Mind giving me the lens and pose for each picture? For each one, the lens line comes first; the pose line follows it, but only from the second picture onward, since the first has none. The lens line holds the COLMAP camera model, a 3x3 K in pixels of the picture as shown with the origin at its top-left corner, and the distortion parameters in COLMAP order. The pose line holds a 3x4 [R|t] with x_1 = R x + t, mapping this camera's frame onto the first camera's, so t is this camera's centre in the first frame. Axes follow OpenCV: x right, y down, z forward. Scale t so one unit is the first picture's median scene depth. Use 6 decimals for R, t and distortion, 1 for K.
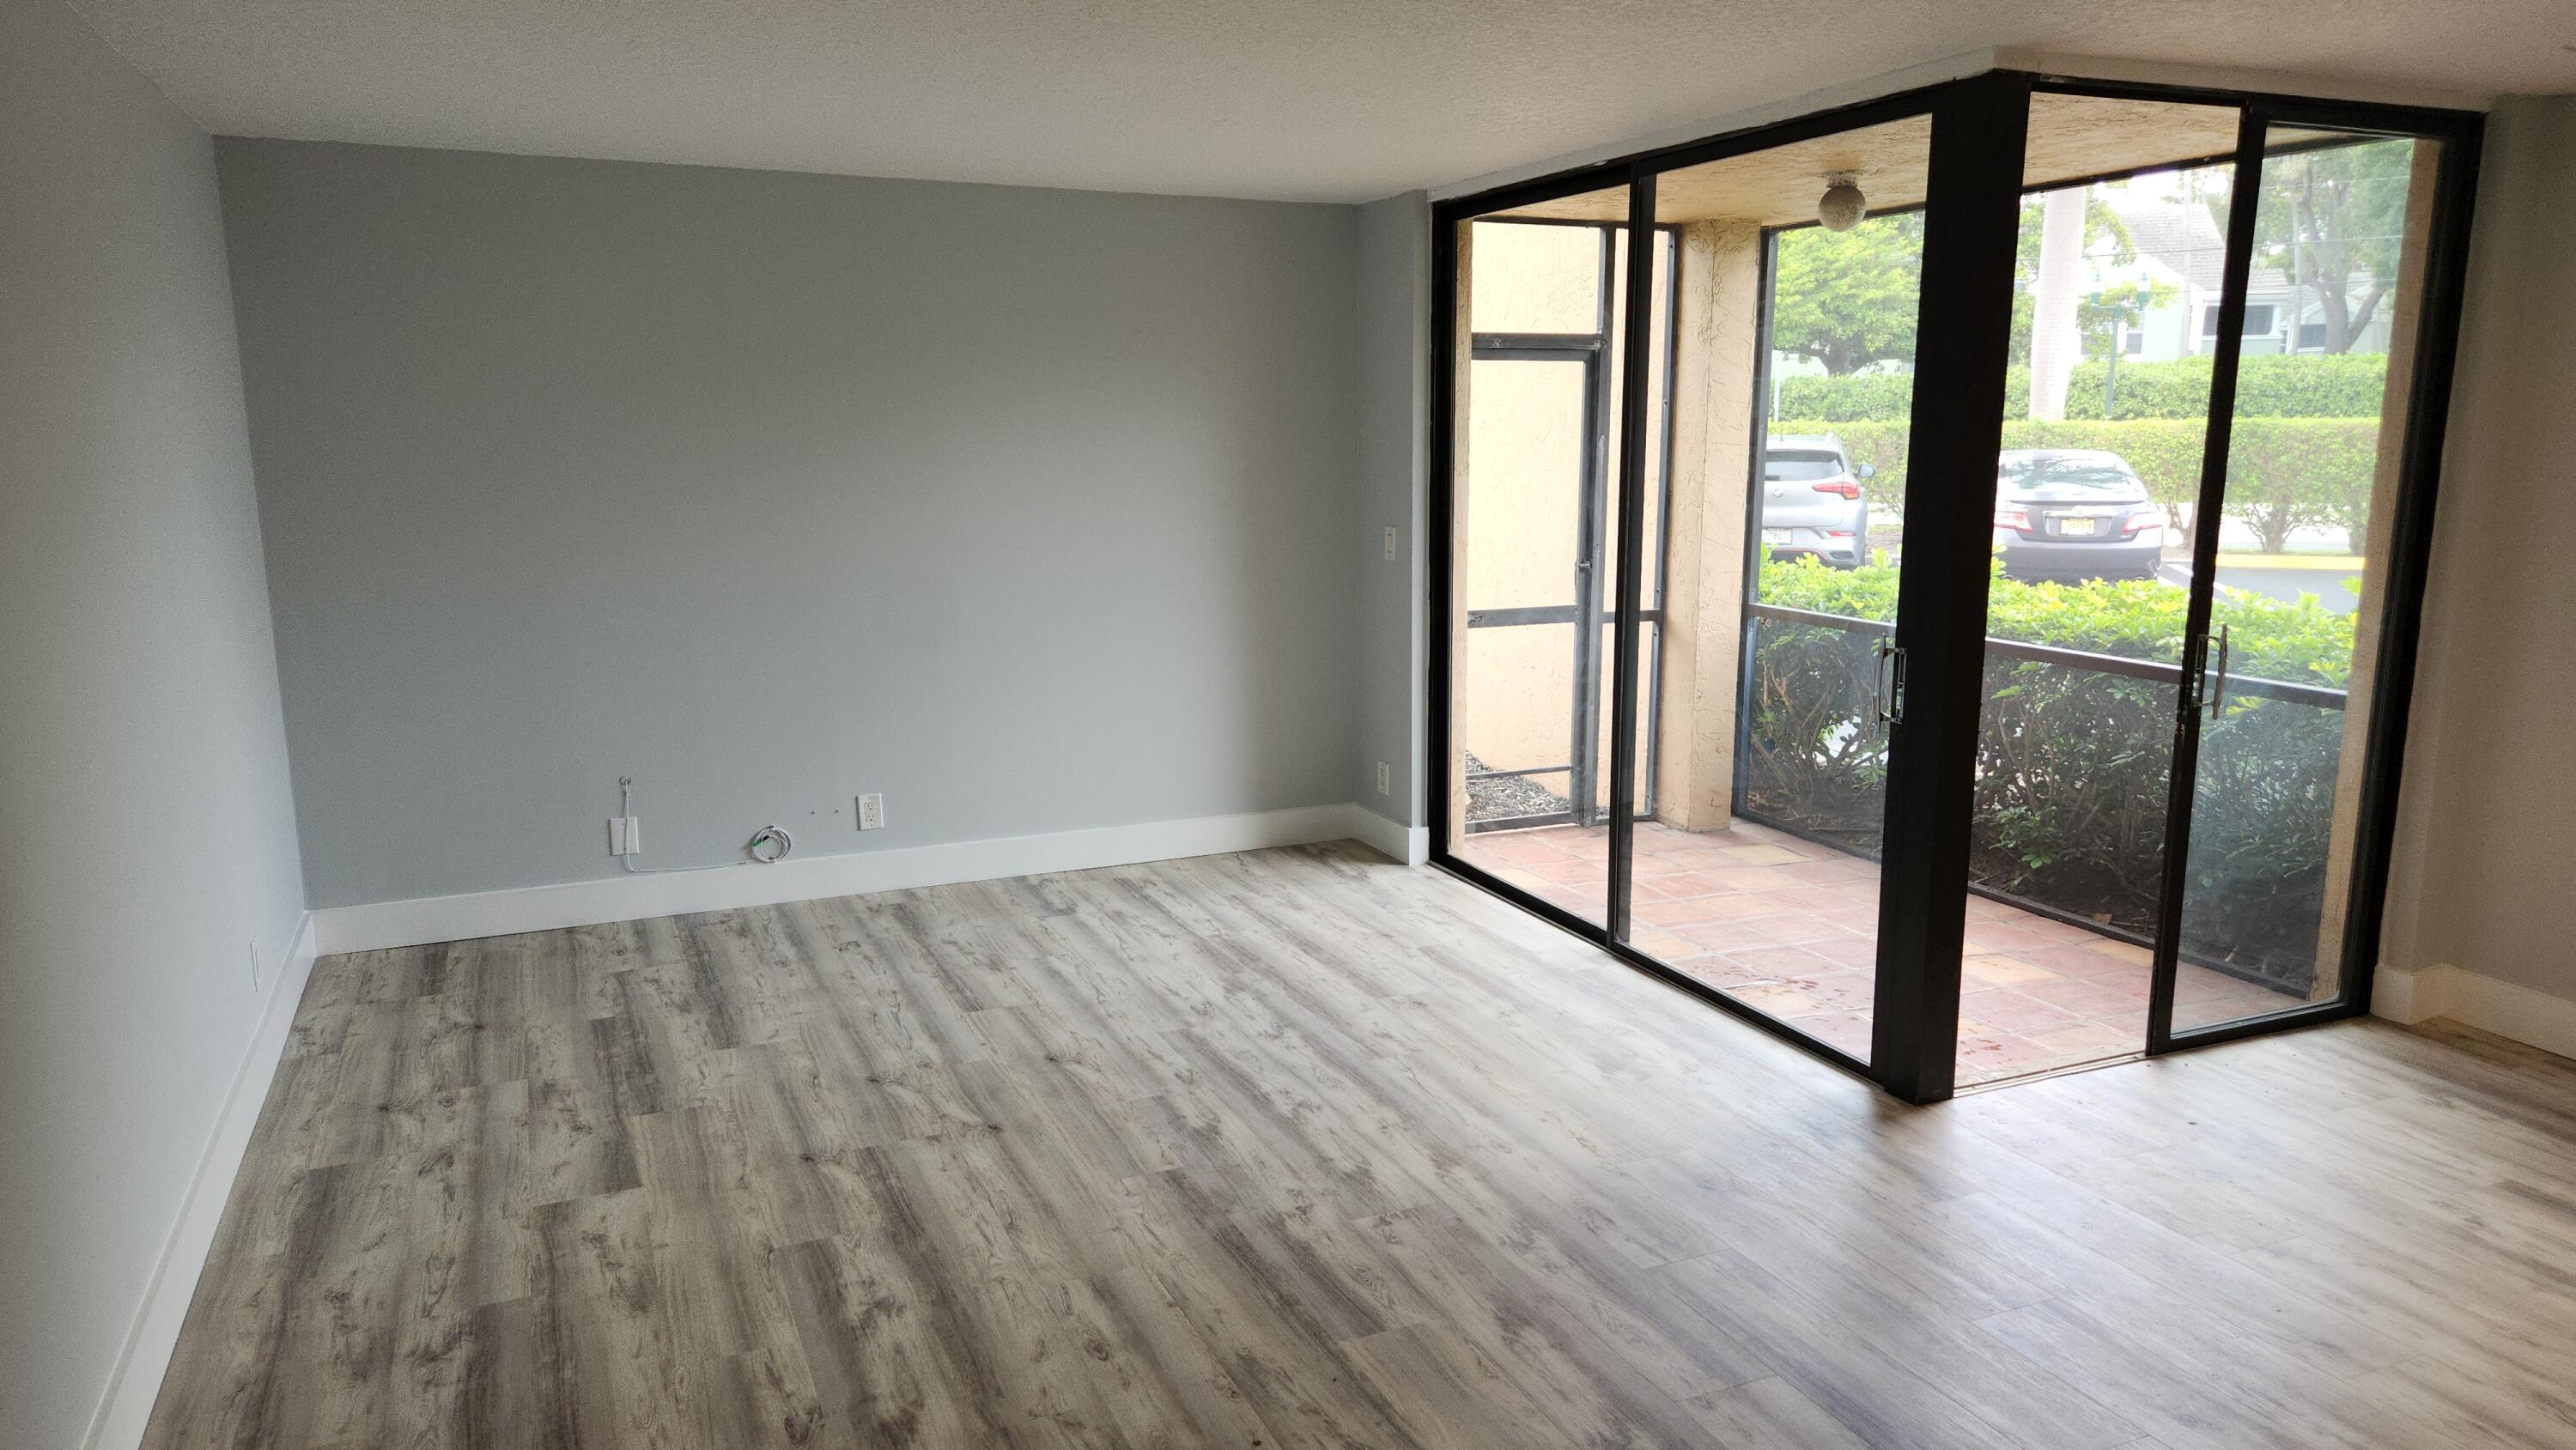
lens RADIAL K [[1701.6, 0, 1288.0], [0, 1701.6, 725.0], [0, 0, 1]] dist [0.070789, -0.054974]
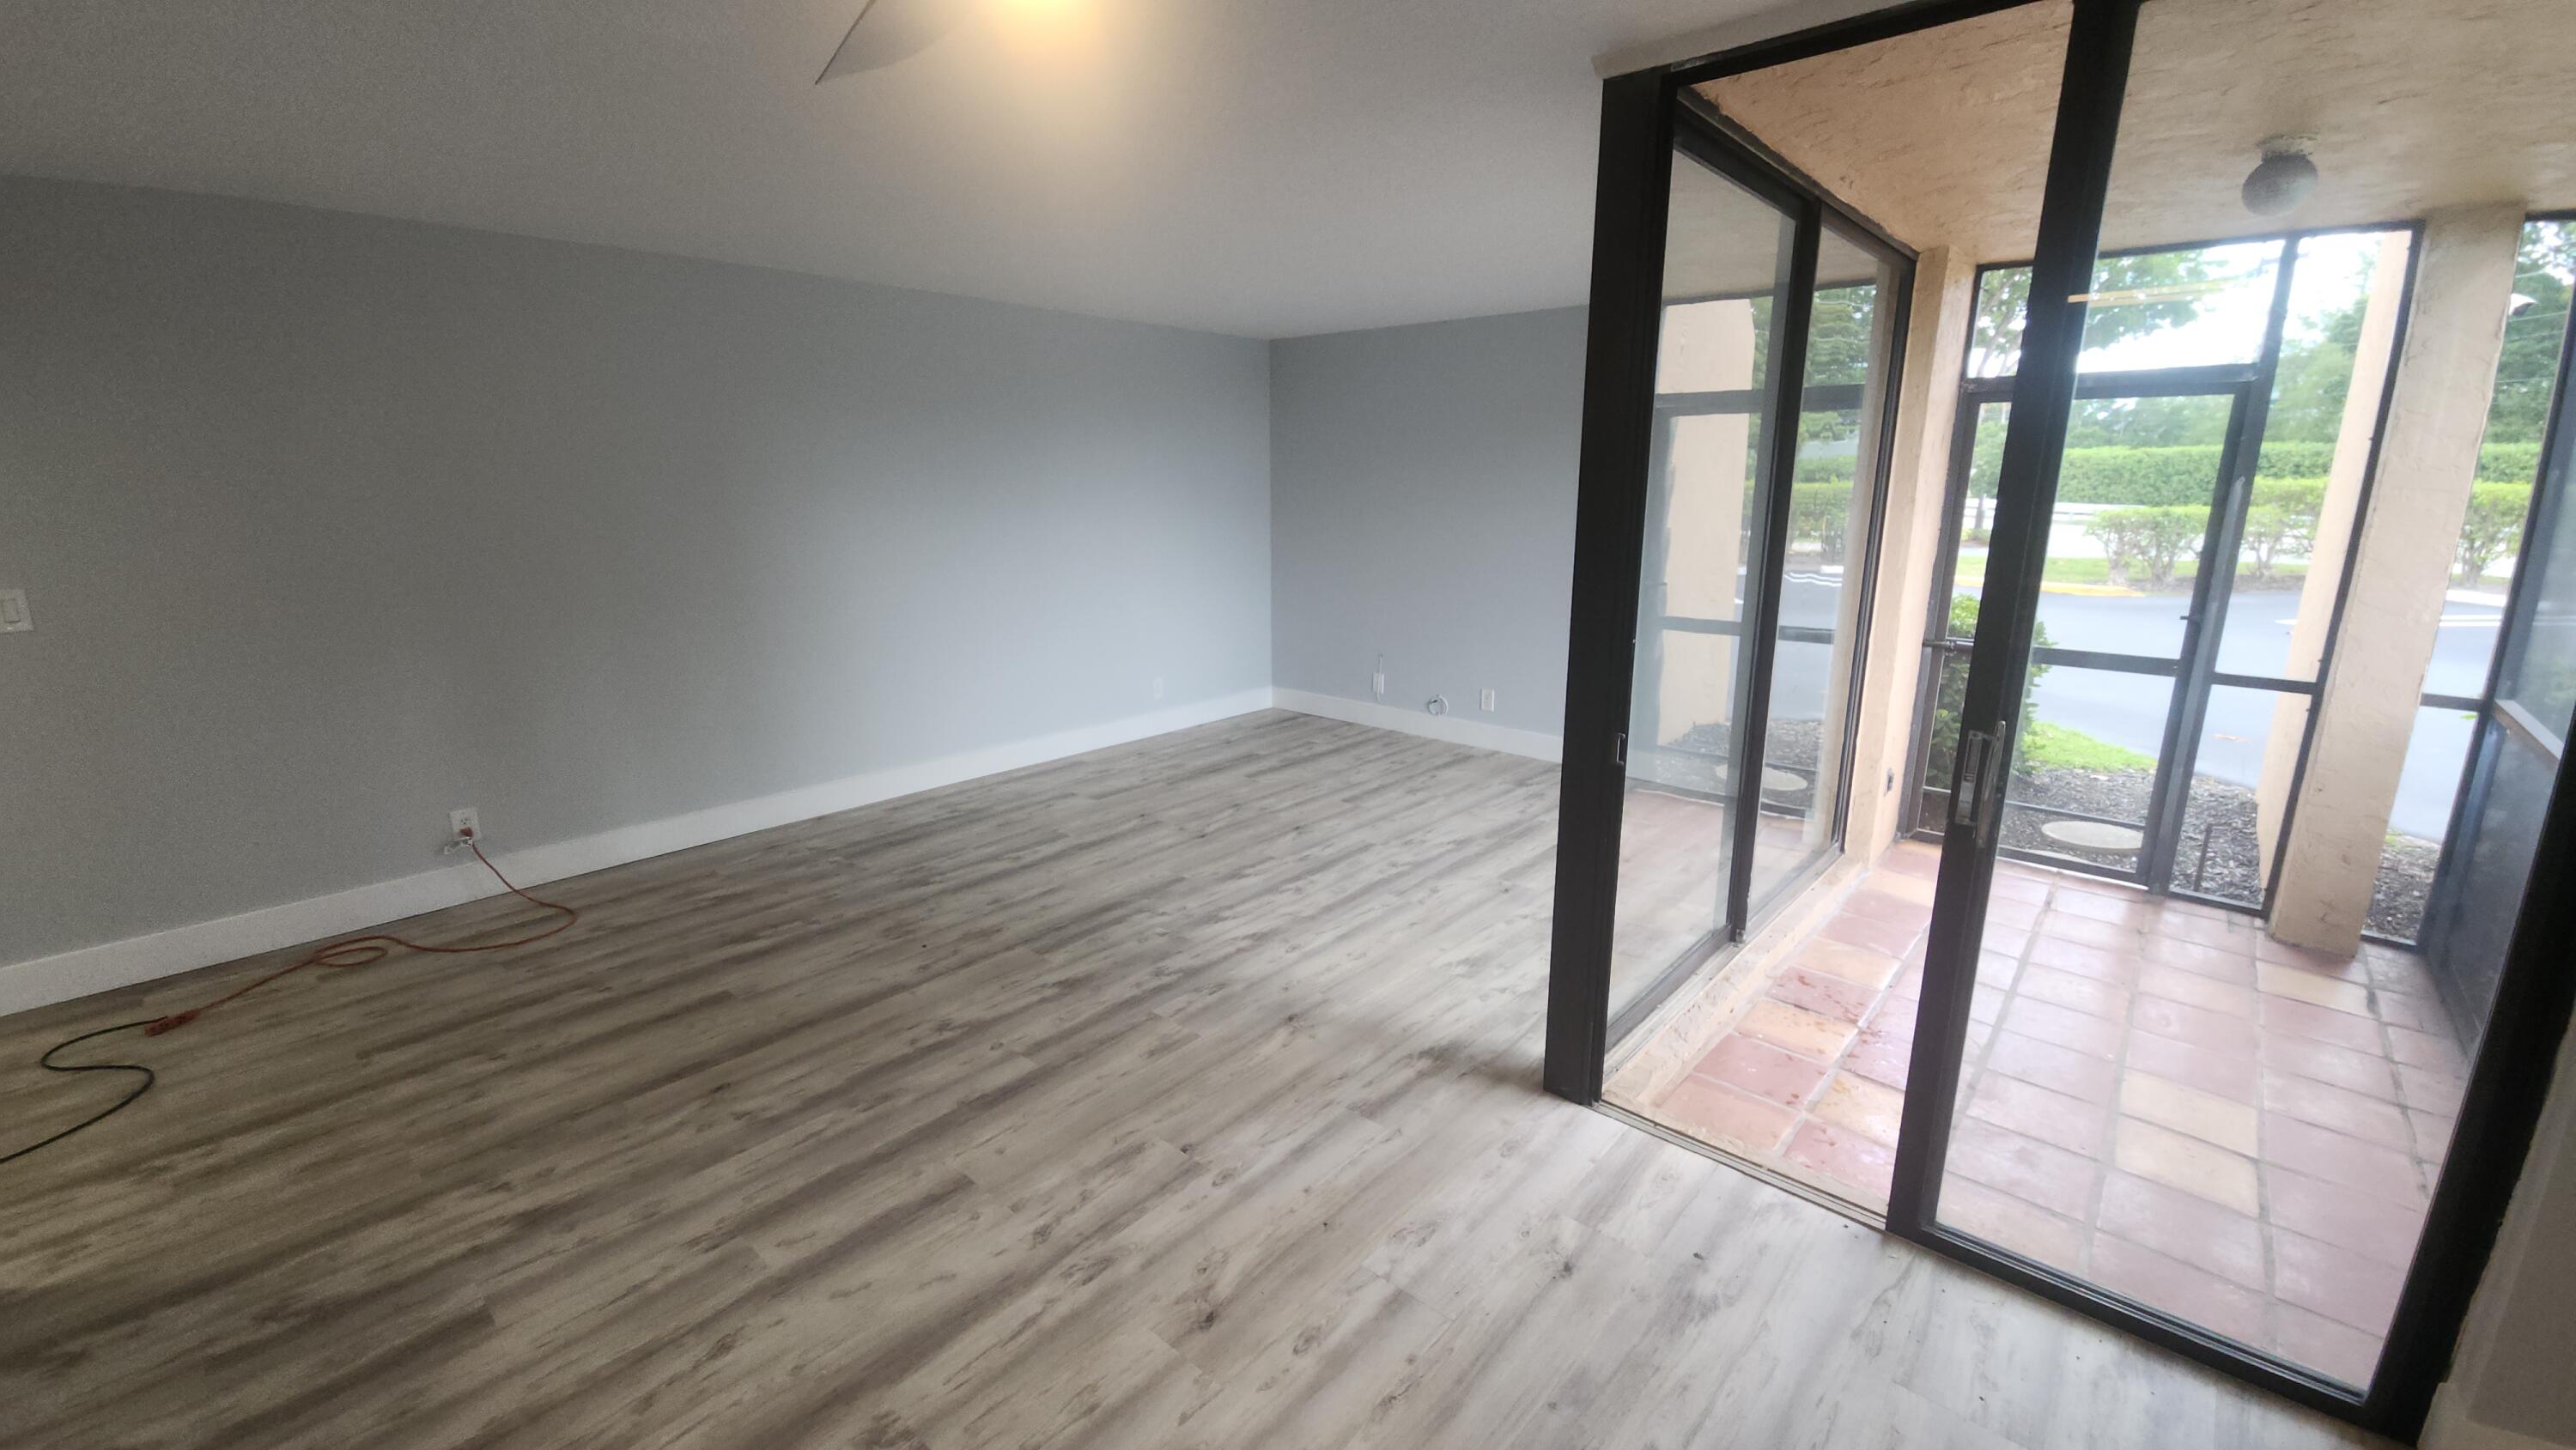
lens RADIAL K [[1041.6, 0, 1273.6], [0, 1041.6, 714.3], [0, 0, 1]] dist [-0.001483, 0.000134]
pose [[0.422634, 0.209010, -0.881871, 0.719463], [-0.167841, 0.974263, 0.150470, -0.067376], [0.890624, 0.084421, 0.446837, 0.473306]]
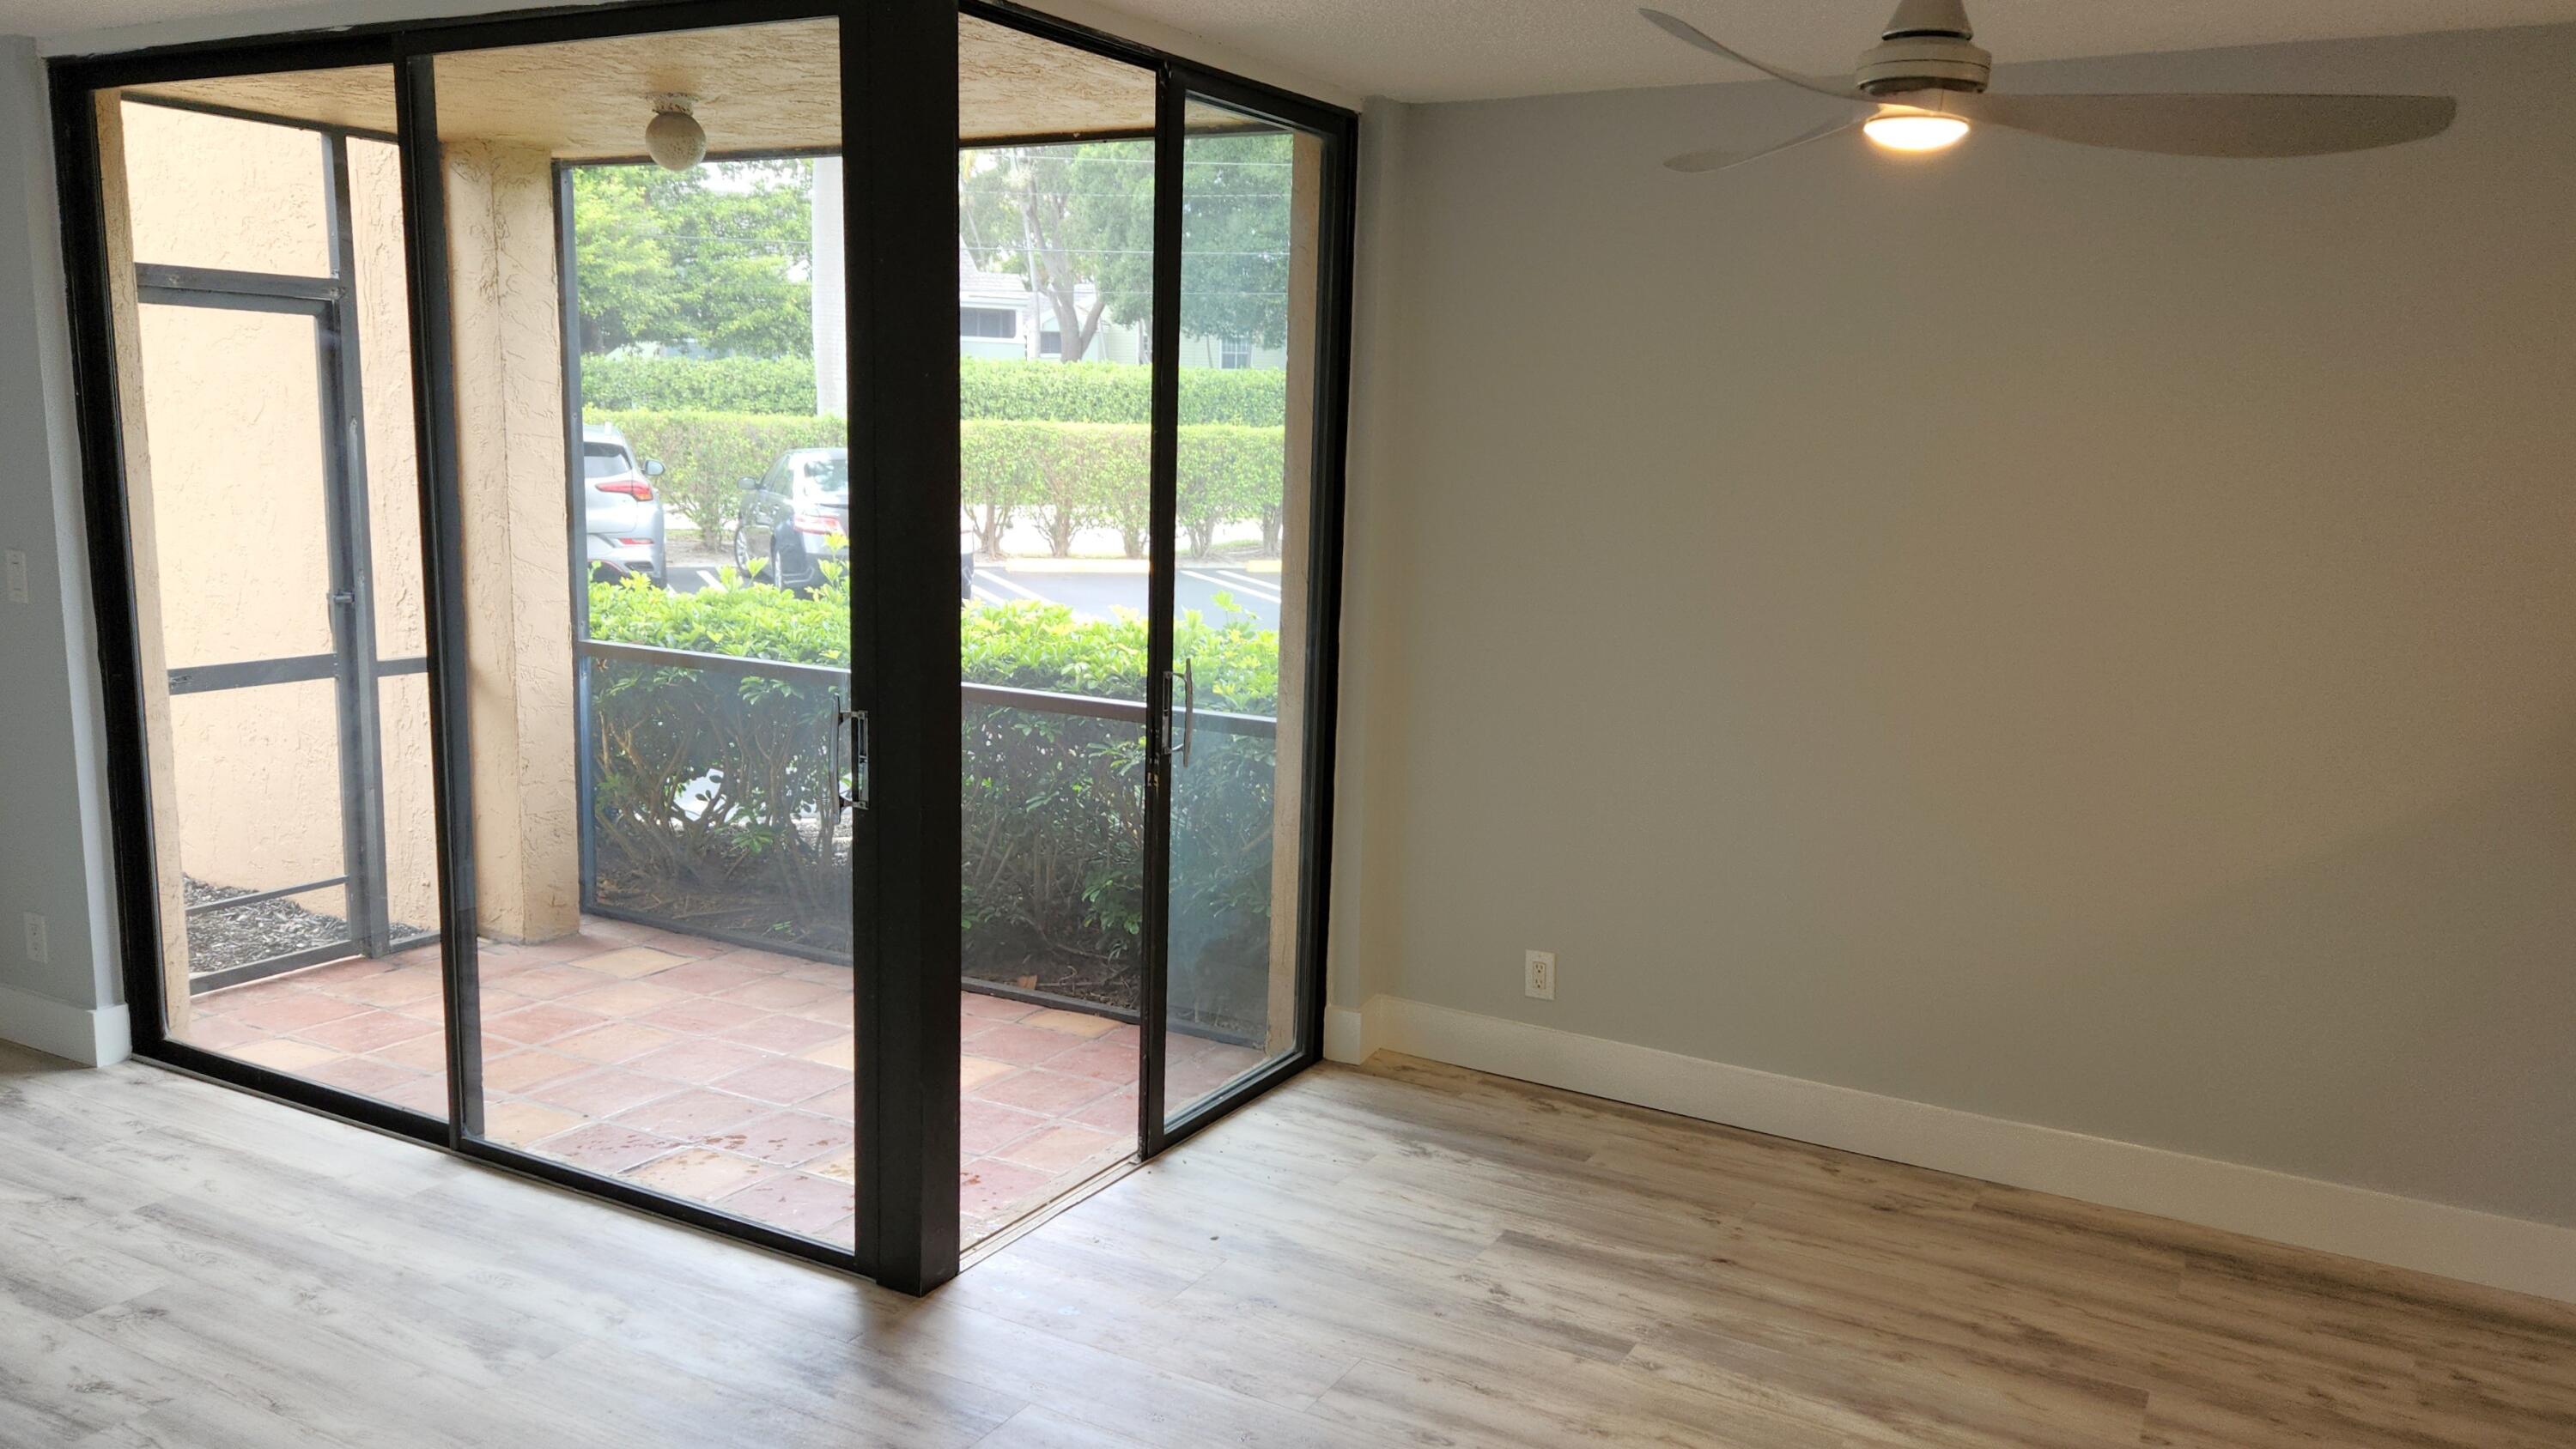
lens RADIAL K [[1913.1, 0, 1274.0], [0, 1913.1, 720.7], [0, 0, 1]] dist [0.083467, -0.068731]
pose [[0.799944, -0.070897, 0.595872, -0.007374], [0.080080, 0.996727, 0.011085, -0.030640], [-0.594708, 0.038850, 0.803003, 0.170049]]
